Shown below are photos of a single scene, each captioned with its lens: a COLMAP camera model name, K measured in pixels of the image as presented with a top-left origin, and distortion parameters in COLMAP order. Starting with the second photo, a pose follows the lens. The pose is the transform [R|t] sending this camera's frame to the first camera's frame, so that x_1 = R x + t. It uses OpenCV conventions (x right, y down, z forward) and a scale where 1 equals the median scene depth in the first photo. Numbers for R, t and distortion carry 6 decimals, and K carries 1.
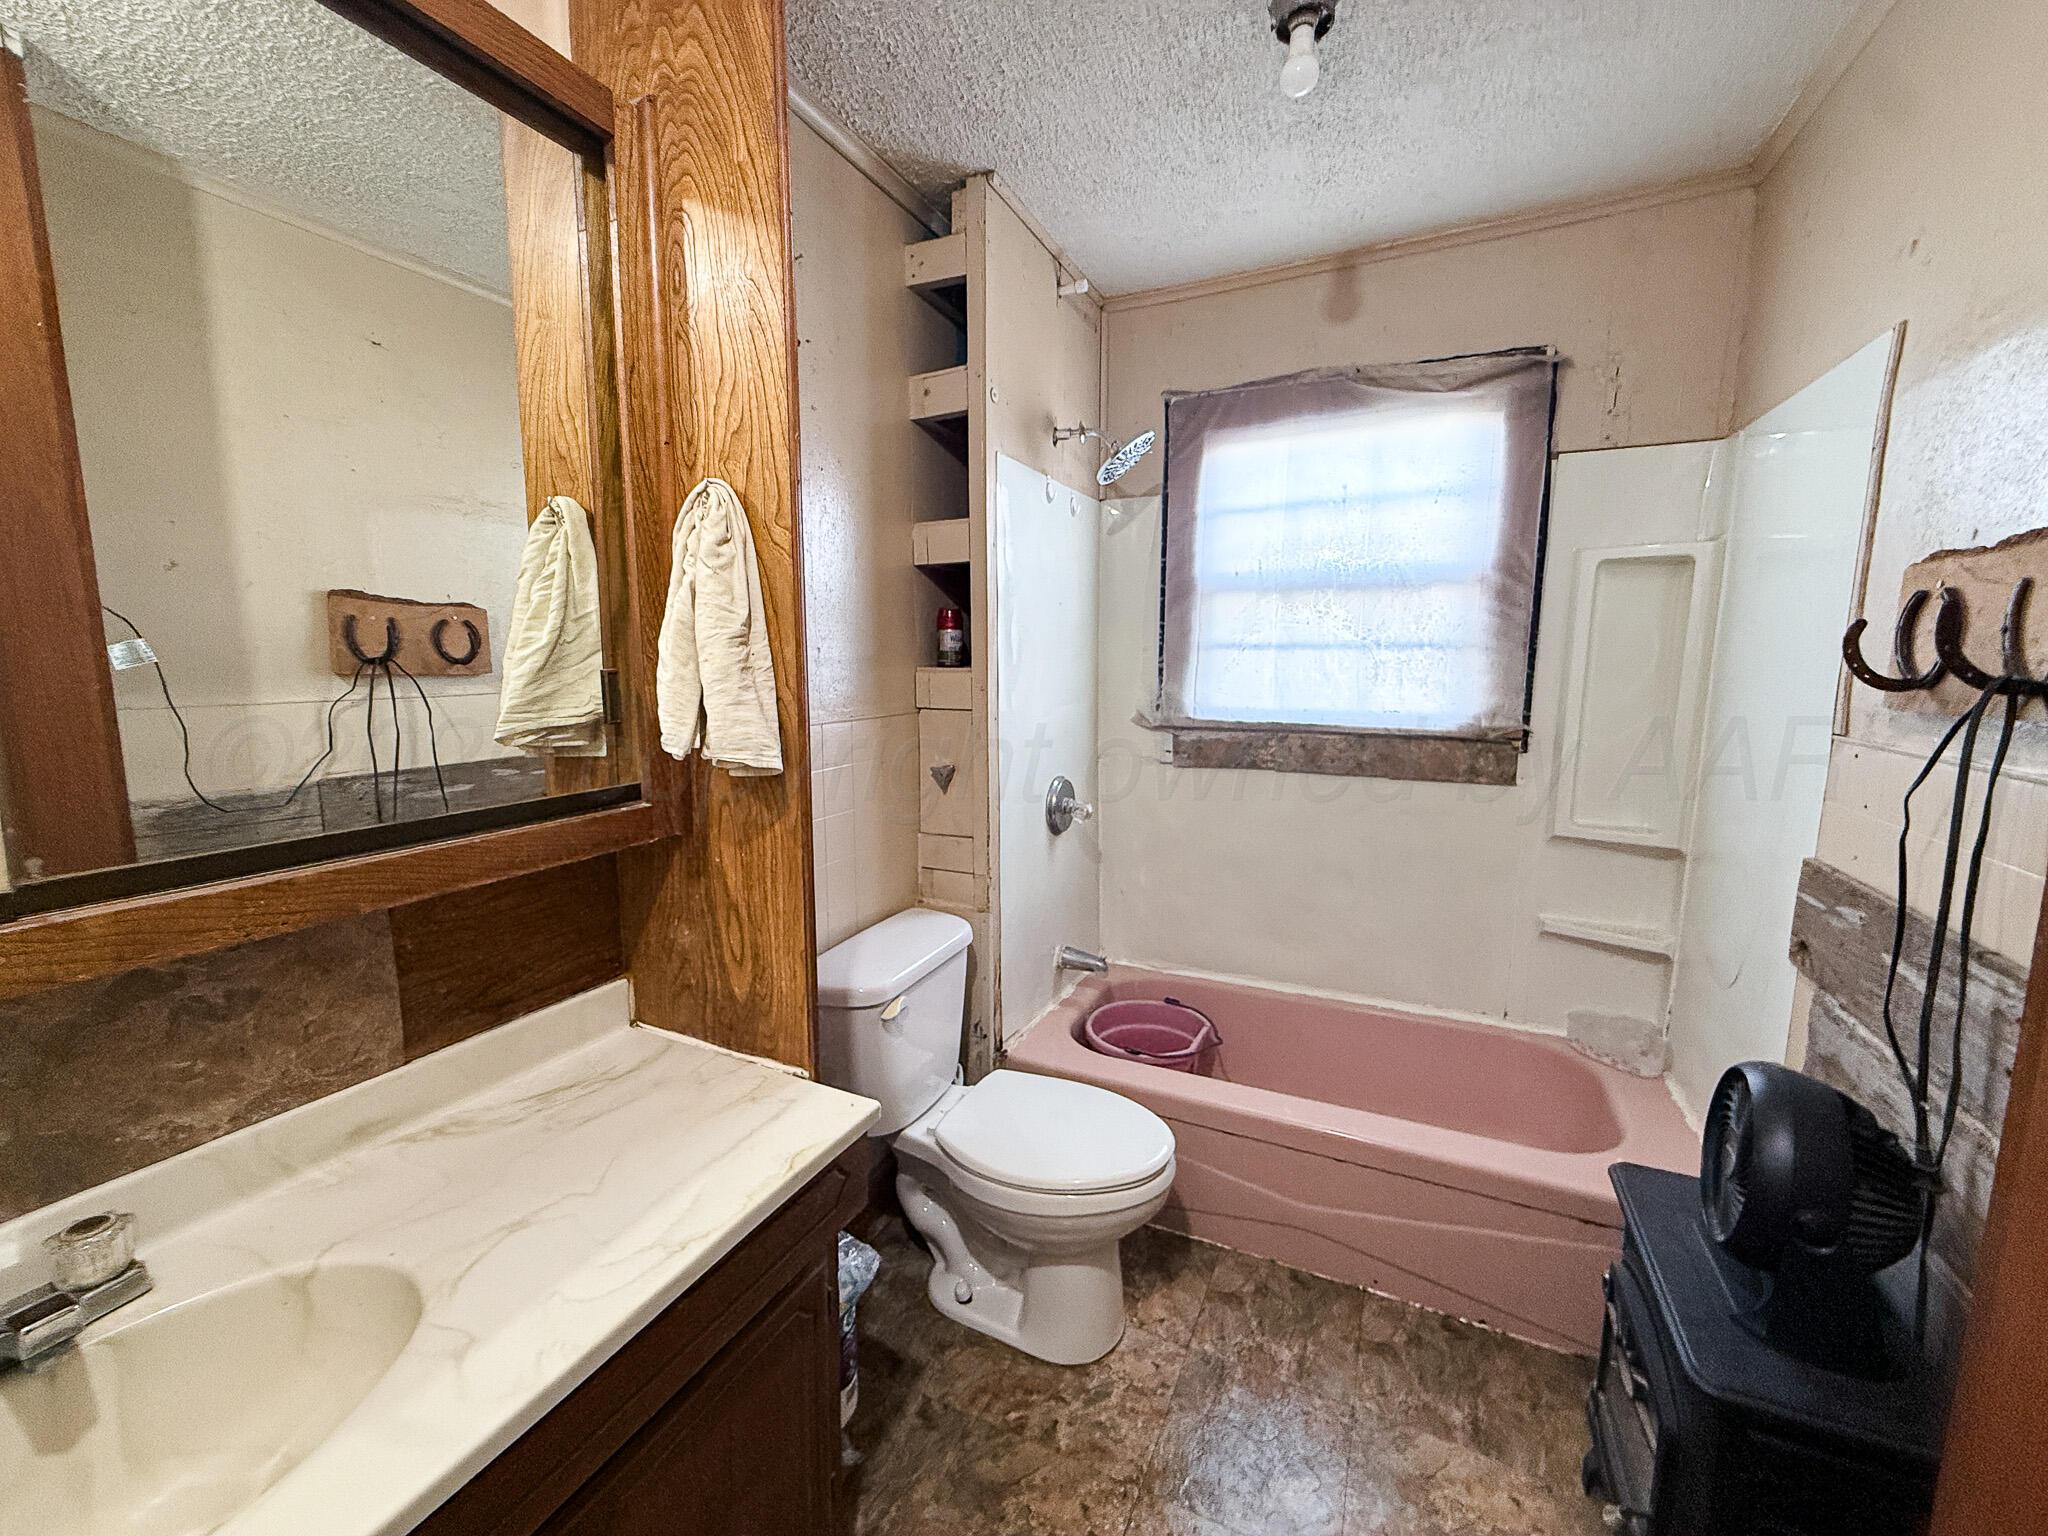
lens RADIAL K [[818.2, 0, 1024.0], [0, 818.2, 768.0], [0, 0, 1]] dist [0.000540, -0.000044]
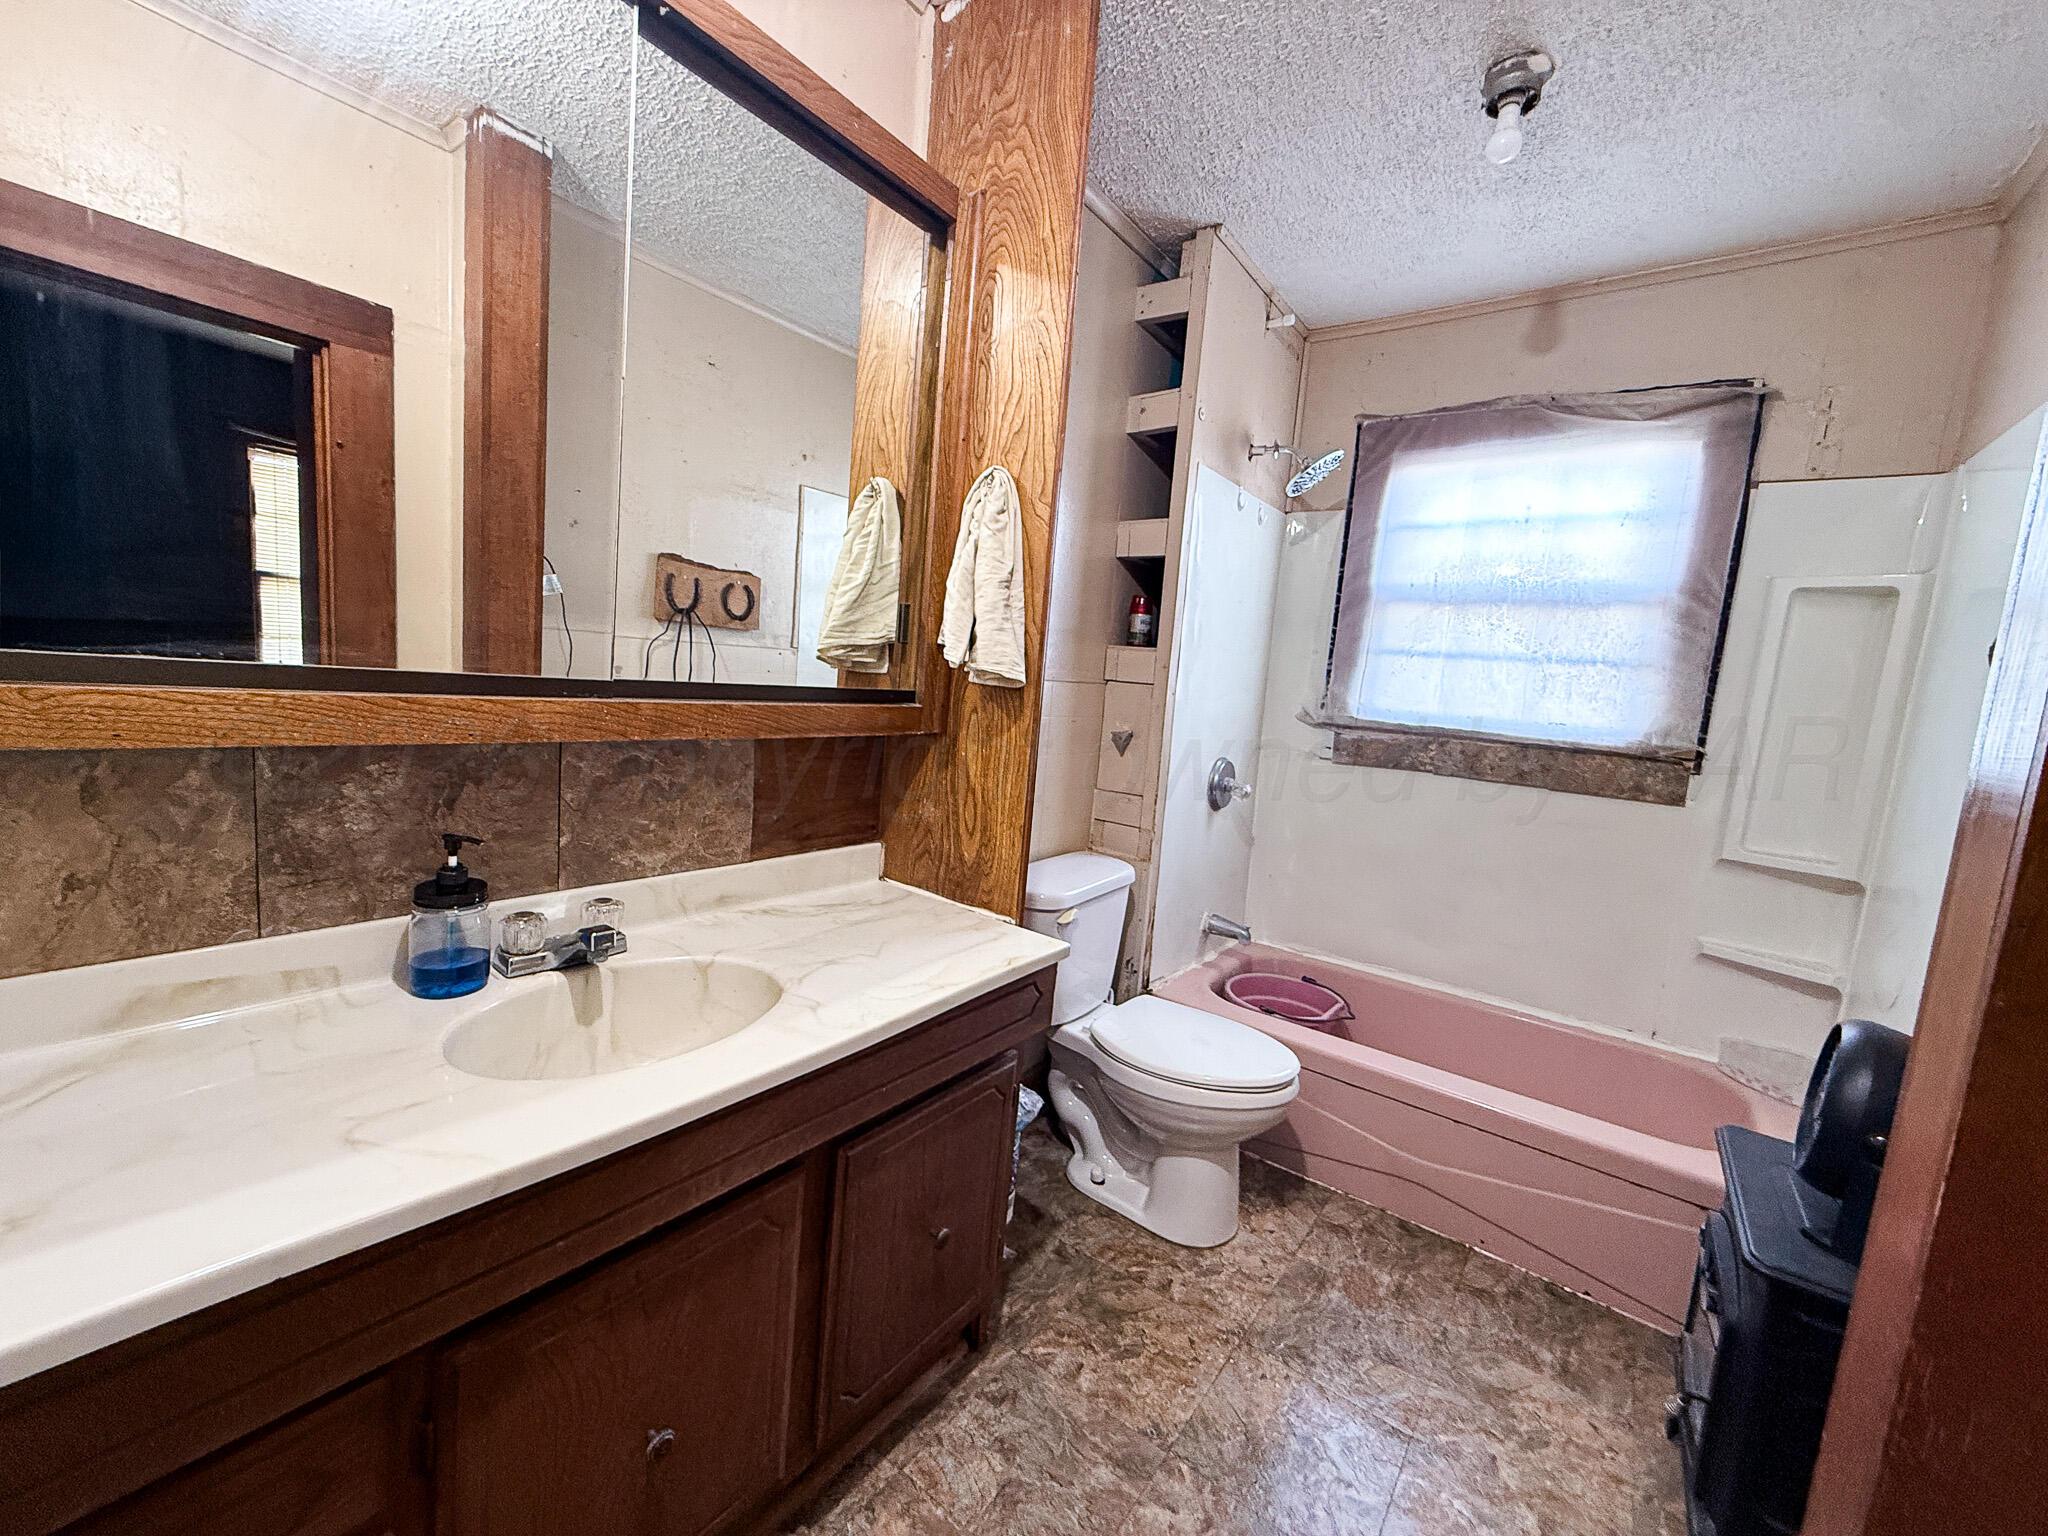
lens RADIAL K [[818.2, 0, 1024.0], [0, 818.2, 768.0], [0, 0, 1]] dist [0.000540, -0.000044]
pose [[0.978098, 0.100292, -0.182387, -0.022413], [-0.104678, 0.994400, -0.014557, 0.091087], [0.179905, 0.033330, 0.983119, -0.177020]]
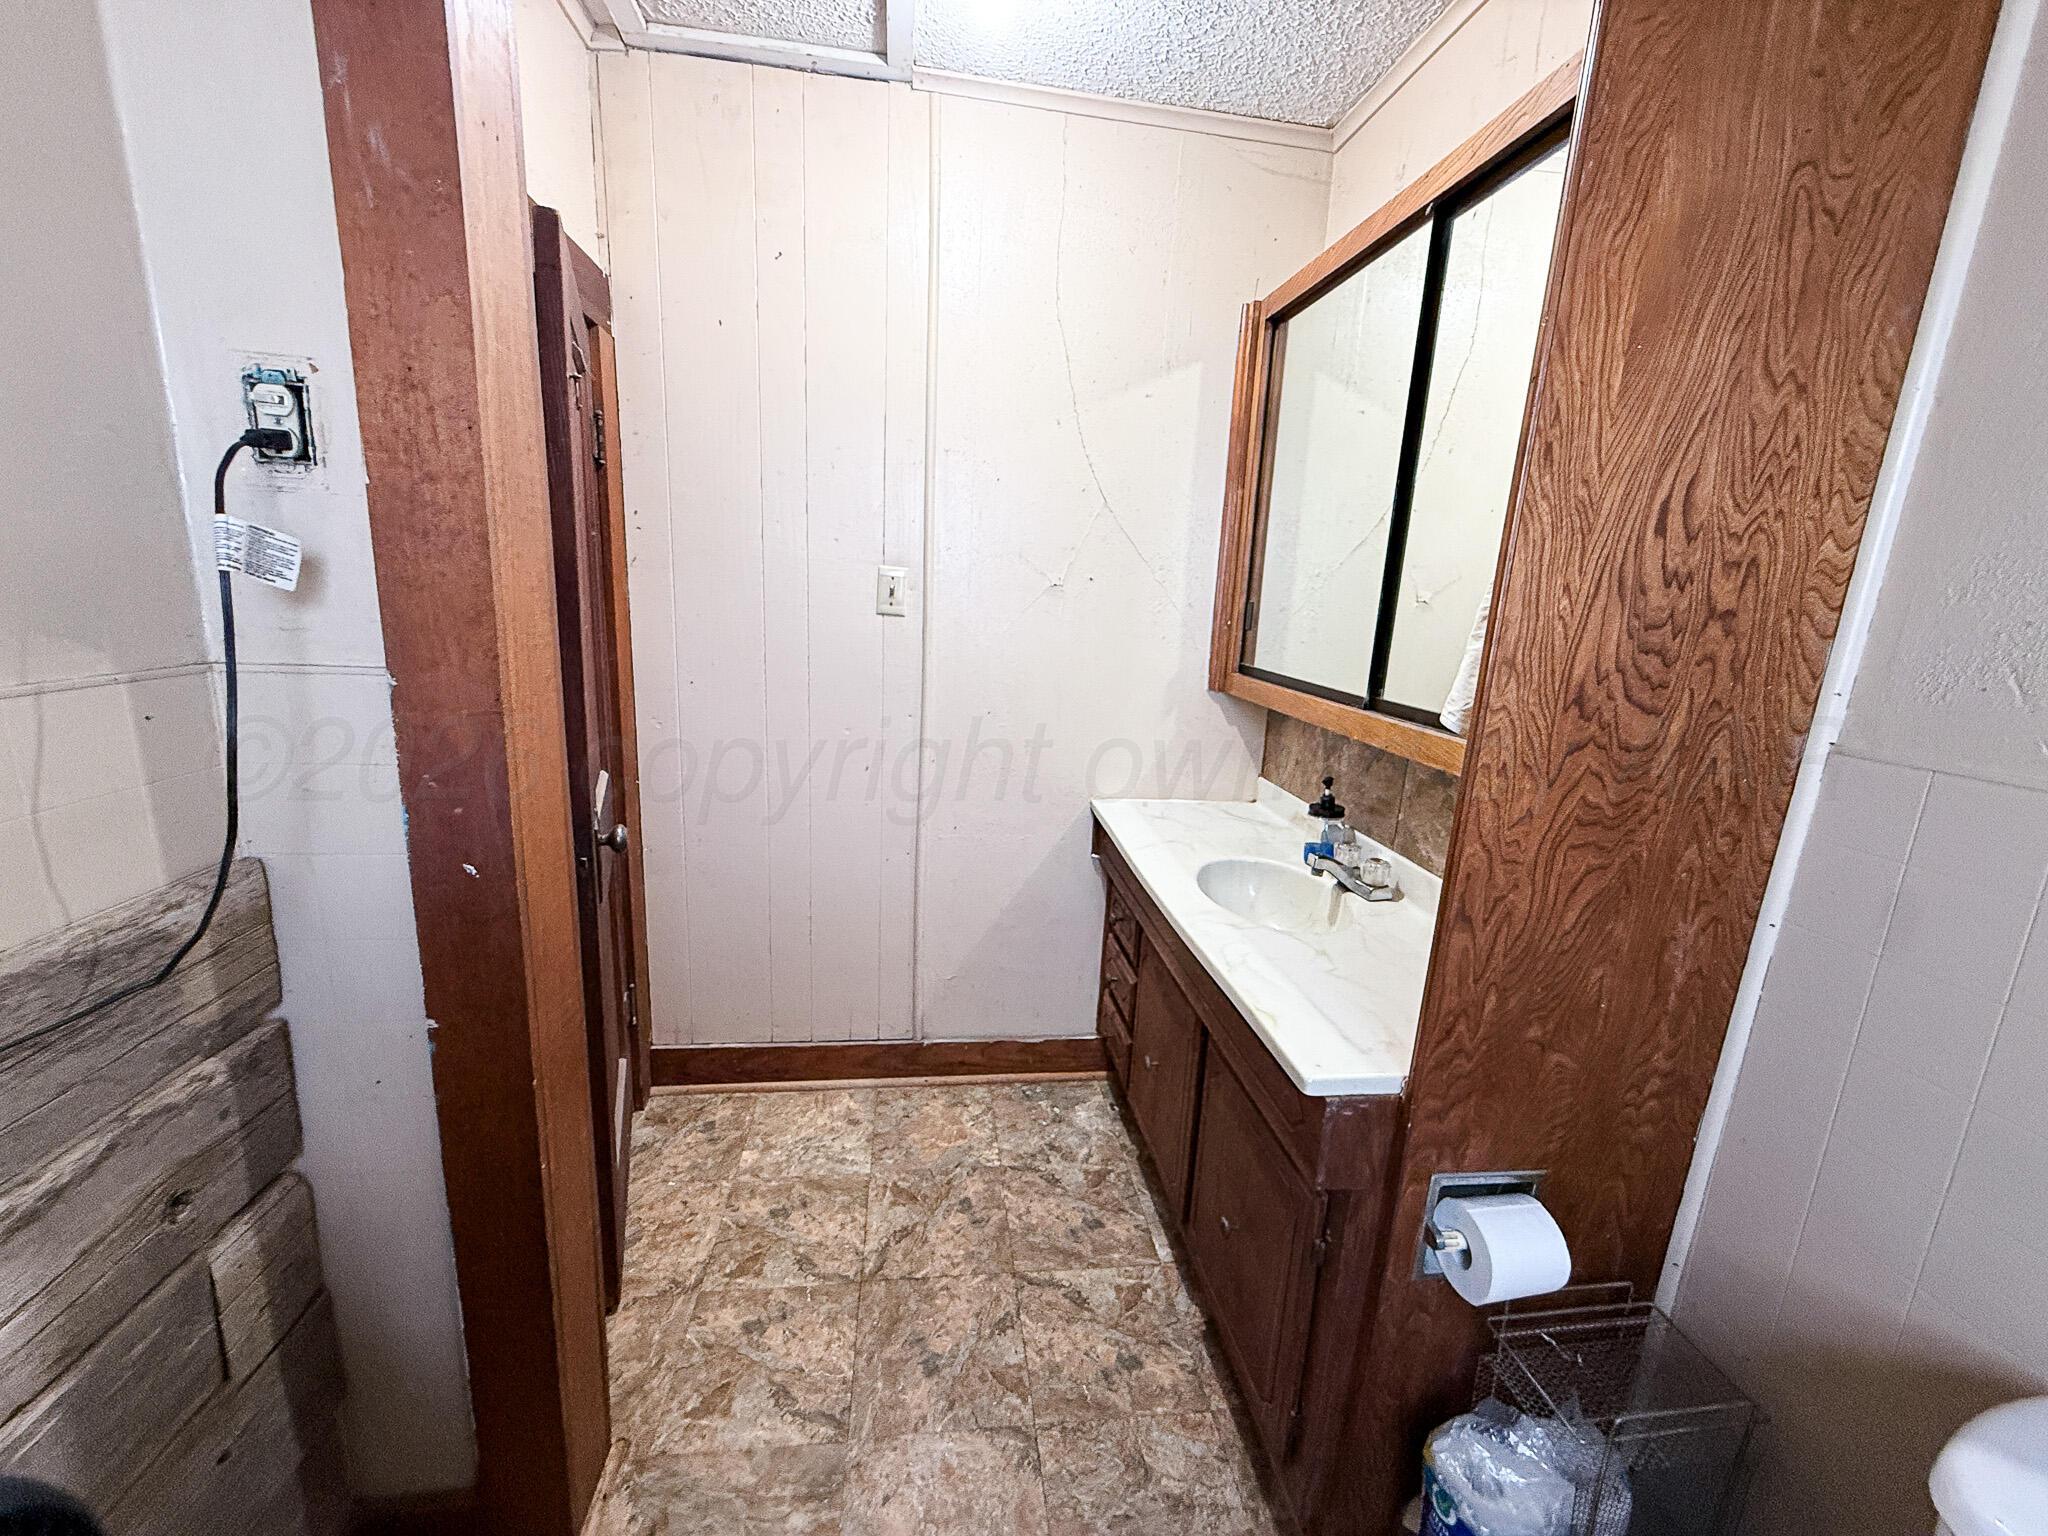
lens RADIAL K [[818.2, 0, 1024.0], [0, 818.2, 768.0], [0, 0, 1]] dist [0.000540, -0.000044]
pose [[-0.836114, 0.073033, -0.543672, 0.335350], [-0.125940, 0.939068, 0.319830, -0.105764], [0.533903, 0.335884, -0.775970, 0.833963]]
